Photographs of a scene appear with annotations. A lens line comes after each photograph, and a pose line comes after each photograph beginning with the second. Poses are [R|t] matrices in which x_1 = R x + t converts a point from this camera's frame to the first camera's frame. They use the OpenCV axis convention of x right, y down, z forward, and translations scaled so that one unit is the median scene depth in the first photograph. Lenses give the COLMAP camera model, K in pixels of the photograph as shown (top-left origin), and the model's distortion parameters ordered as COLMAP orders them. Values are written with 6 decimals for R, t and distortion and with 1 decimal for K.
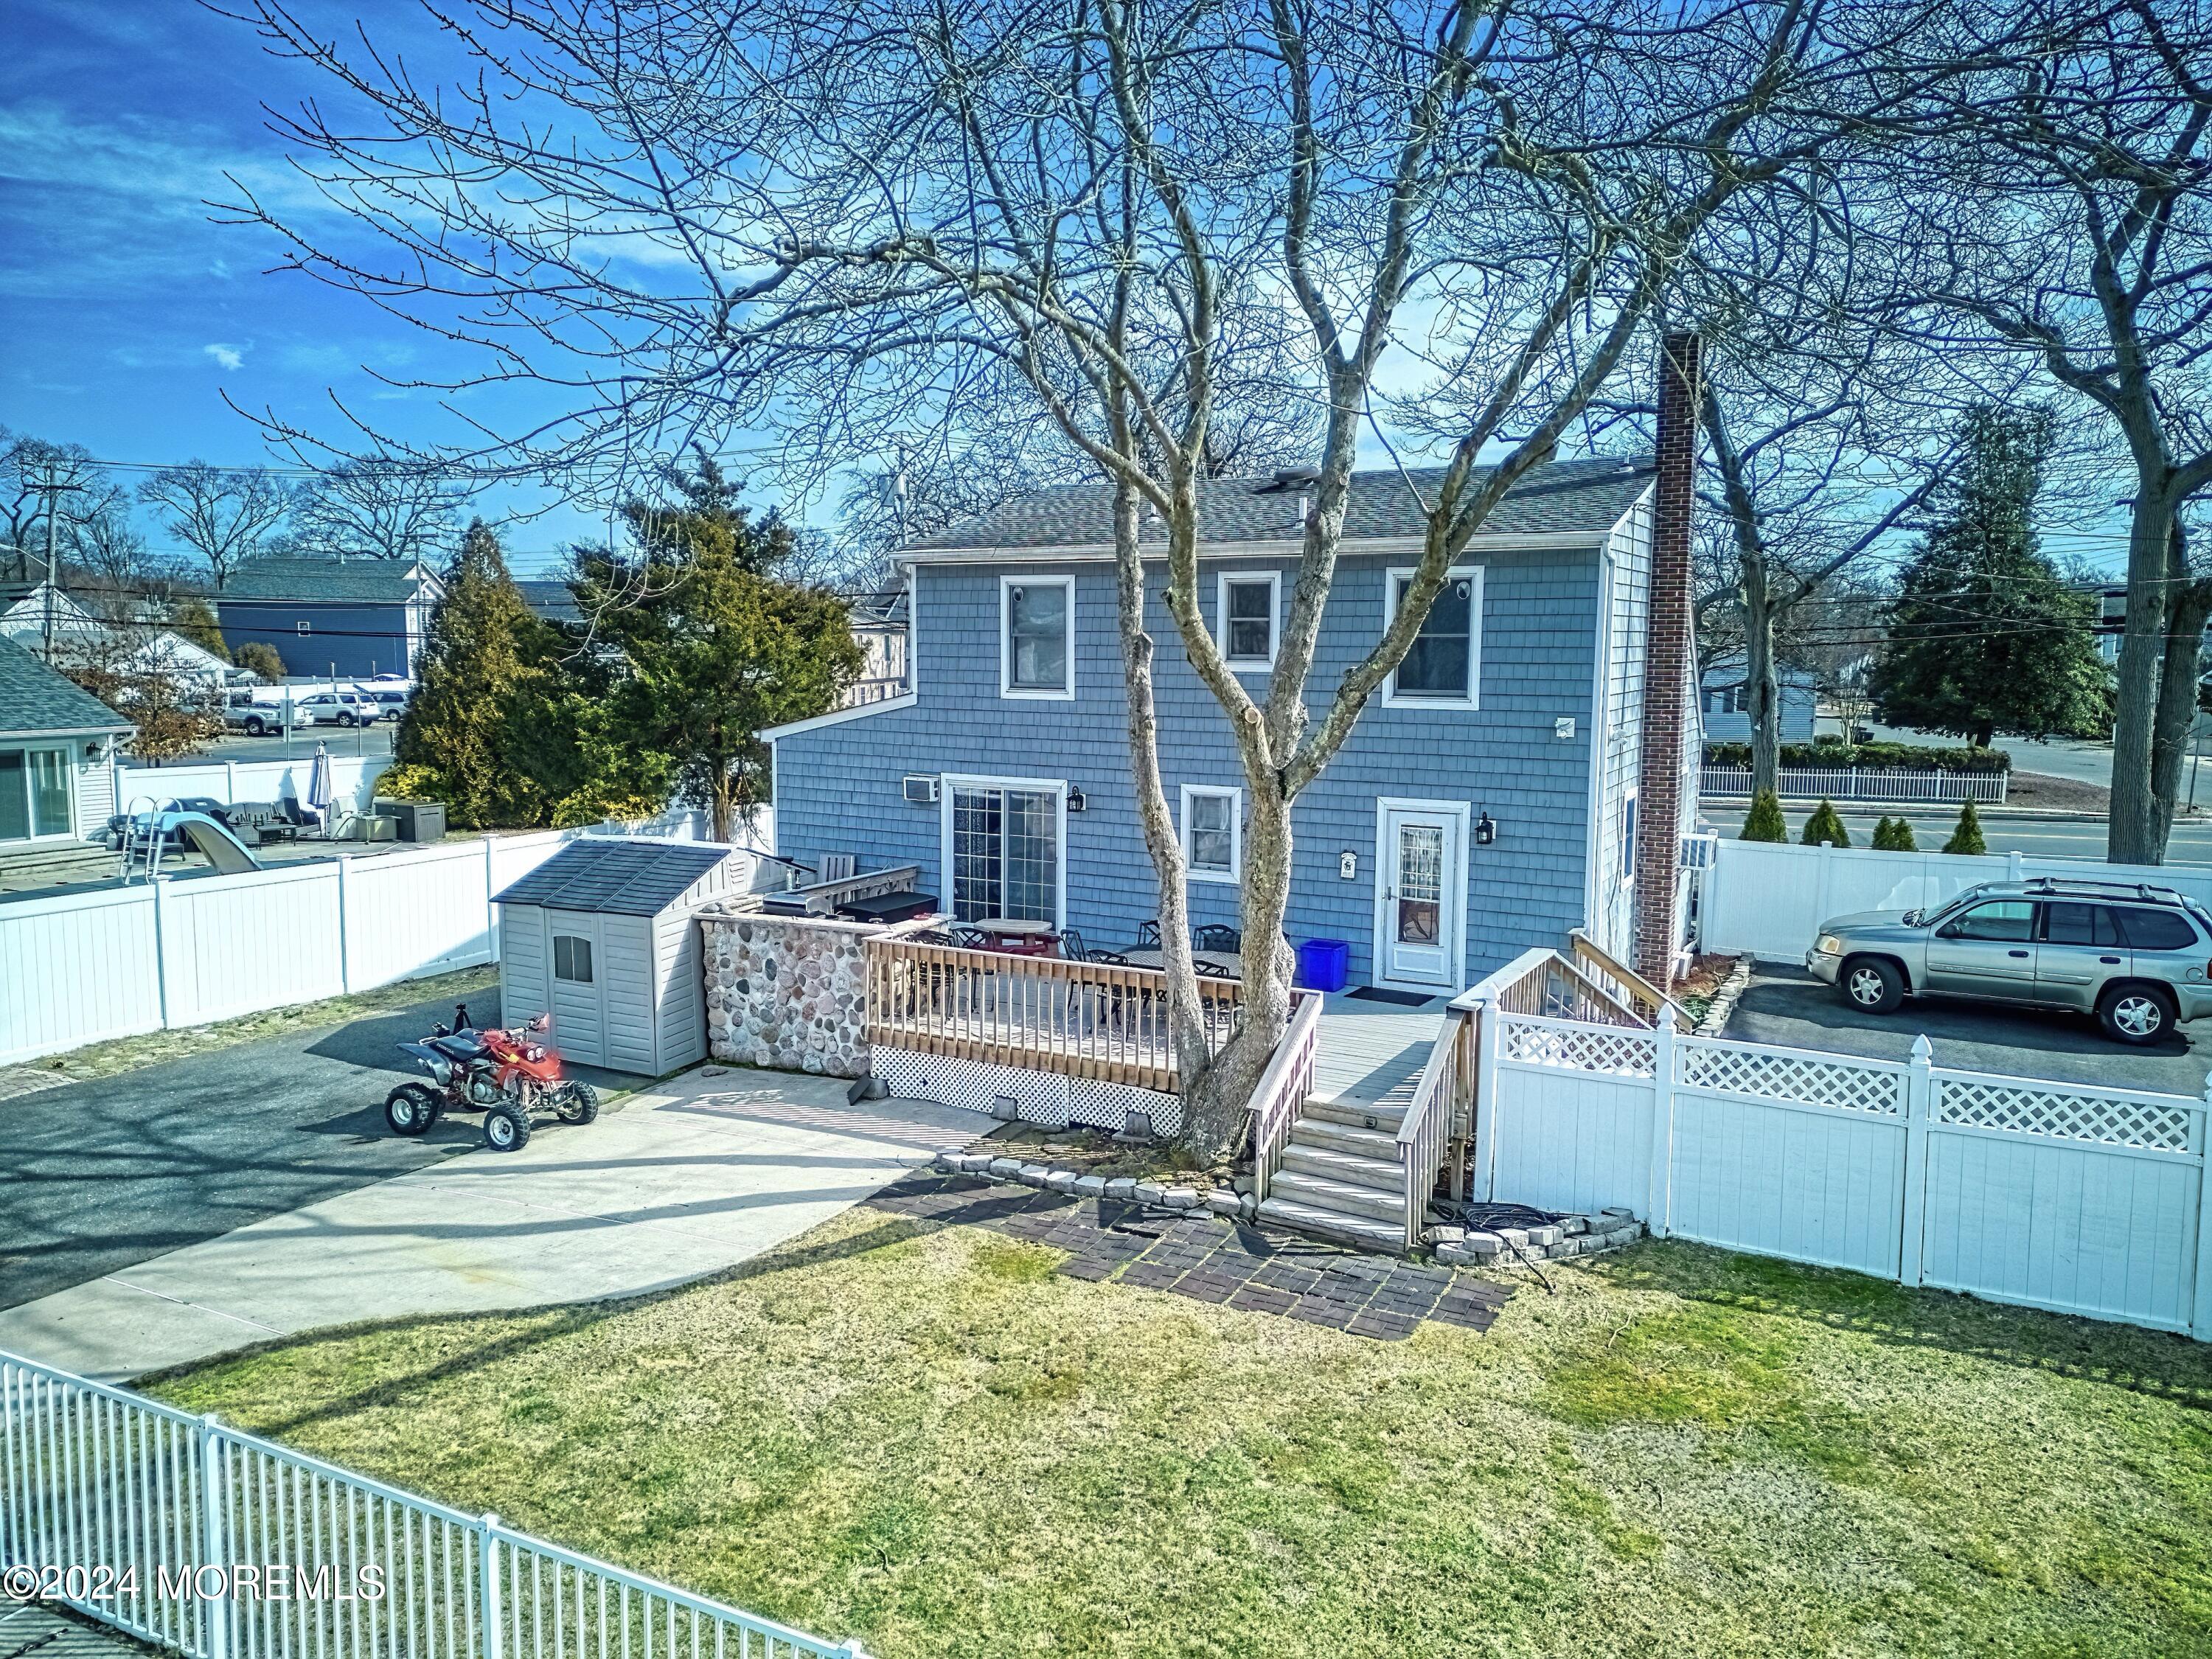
lens RADIAL K [[1544.2, 0, 1119.6], [0, 1544.2, 818.9], [0, 0, 1]] dist [0.088004, -0.078369]
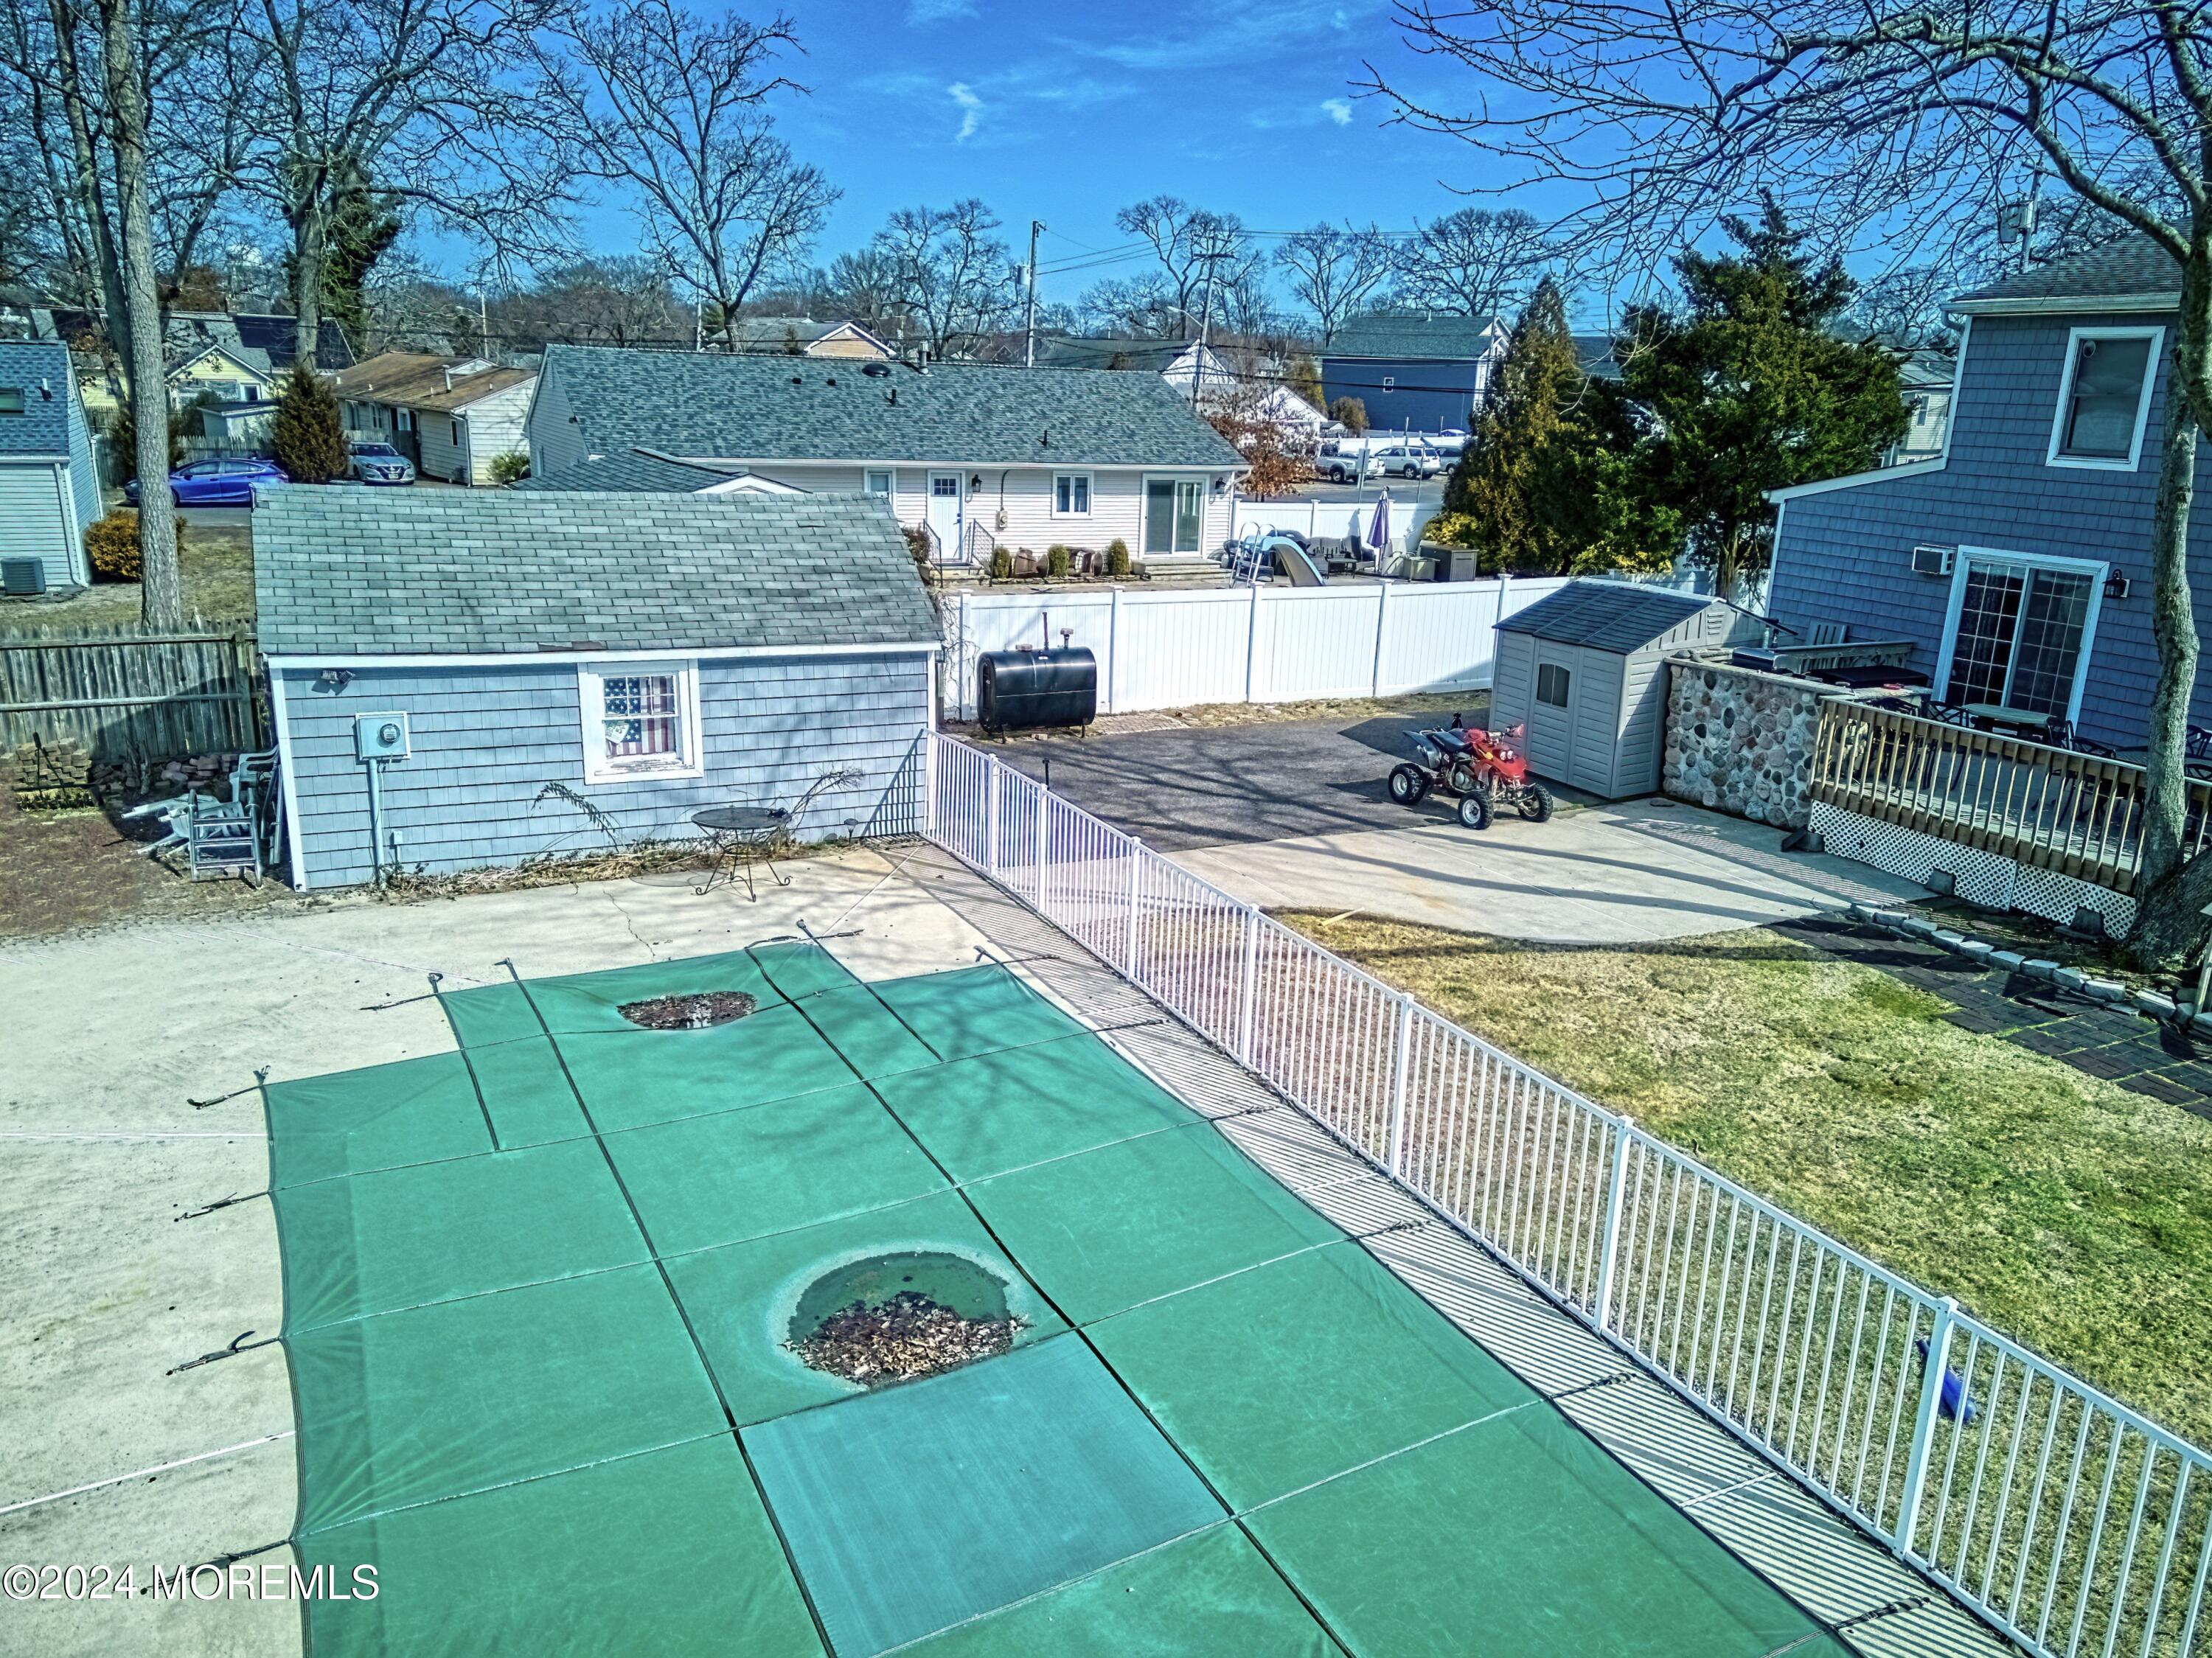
lens RADIAL K [[1593.6, 0, 1106.0], [0, 1593.6, 829.0], [0, 0, 1]] dist [0.086546, -0.082408]
pose [[0.799299, 0.180205, -0.573278, 0.079247], [-0.095355, 0.979925, 0.175083, 0.019244], [0.593320, -0.085279, 0.800437, -0.138206]]
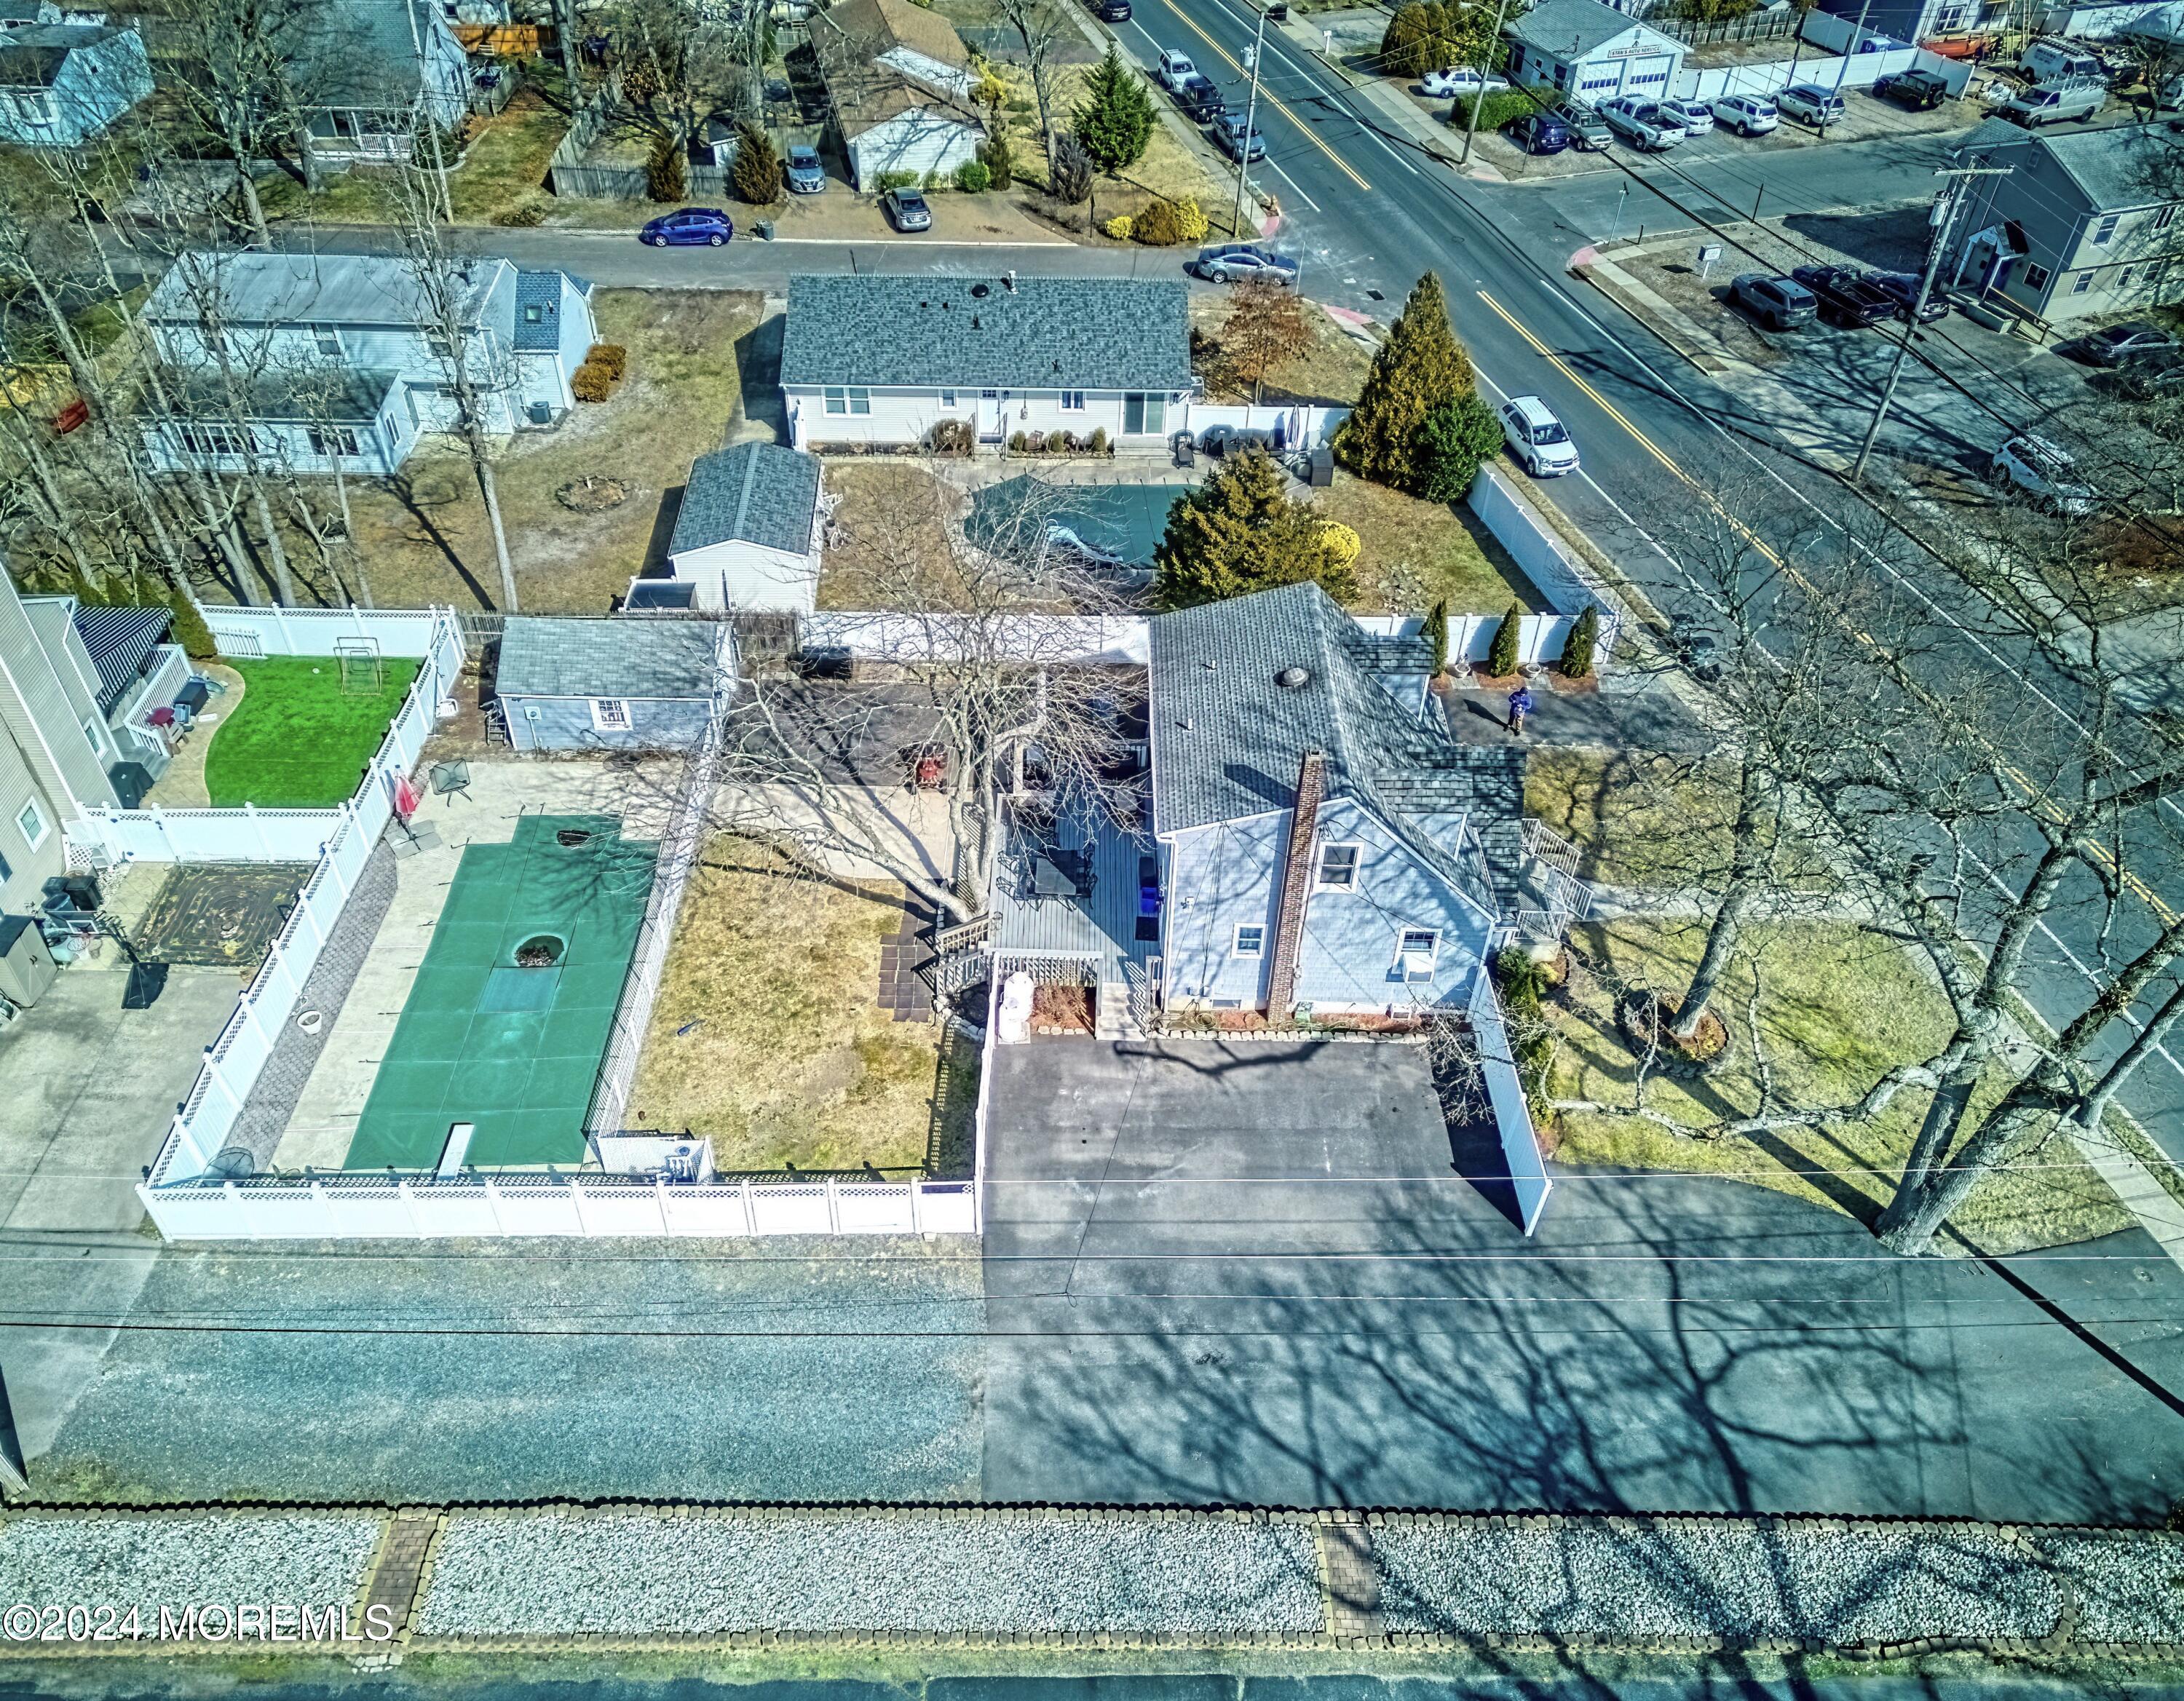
lens RADIAL K [[1574.7, 0, 1086.7], [0, 1574.7, 799.1], [0, 0, 1]] dist [0.055998, 0.000577]
pose [[0.473475, 0.583763, -0.659577, 1.625431], [-0.146228, 0.790537, 0.594701, -1.485748], [0.868585, -0.185127, 0.459662, -0.148710]]
